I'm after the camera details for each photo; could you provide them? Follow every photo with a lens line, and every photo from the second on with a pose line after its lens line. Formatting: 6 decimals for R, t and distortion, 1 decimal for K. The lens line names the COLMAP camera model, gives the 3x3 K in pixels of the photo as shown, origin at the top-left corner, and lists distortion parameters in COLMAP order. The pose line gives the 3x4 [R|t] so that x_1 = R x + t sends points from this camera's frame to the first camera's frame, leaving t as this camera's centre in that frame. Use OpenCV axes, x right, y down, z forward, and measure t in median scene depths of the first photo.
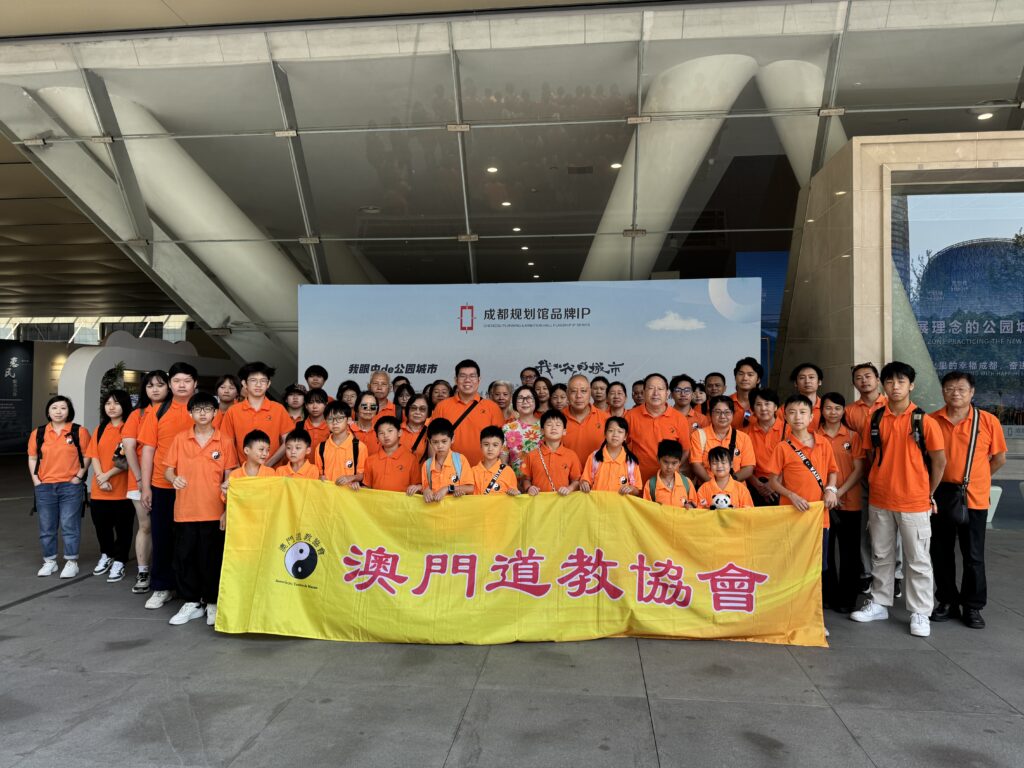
lens RADIAL K [[673.6, 0, 512.0], [0, 673.6, 384.0], [0, 0, 1]] dist [0.043754, -0.033847]
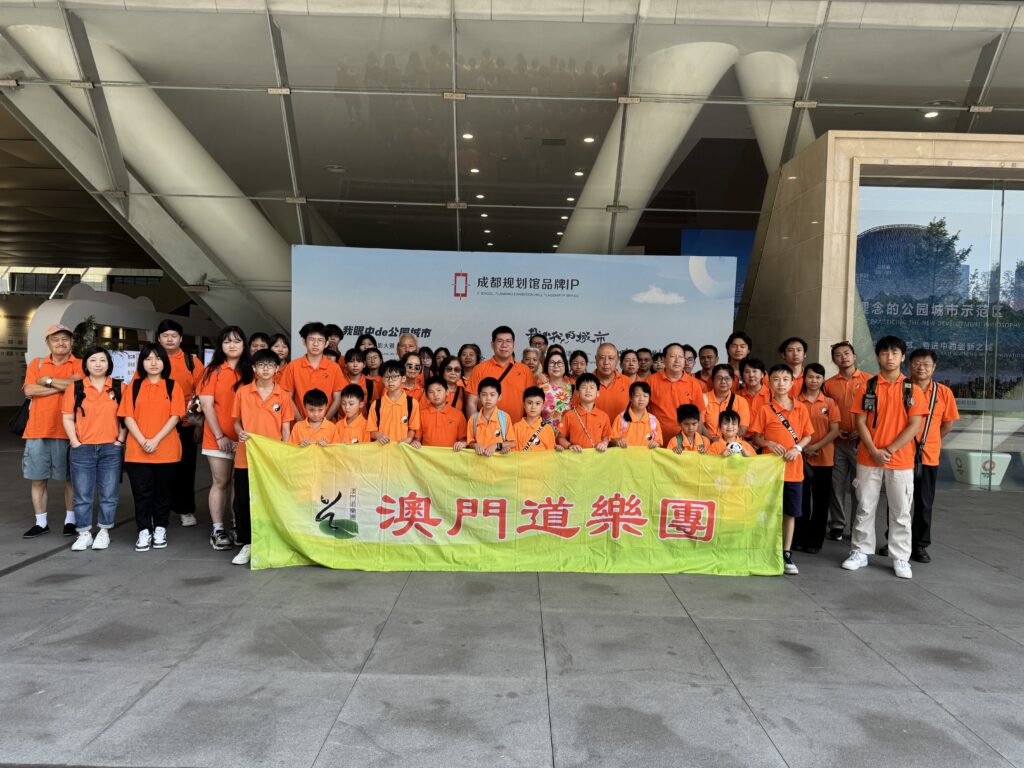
lens RADIAL K [[673.6, 0, 512.0], [0, 673.6, 384.0], [0, 0, 1]] dist [0.043754, -0.033847]
pose [[0.994908, 0.022280, 0.098289, -0.100133], [-0.026961, 0.998551, 0.046563, 0.004473], [-0.097109, -0.048976, 0.994068, -0.051517]]
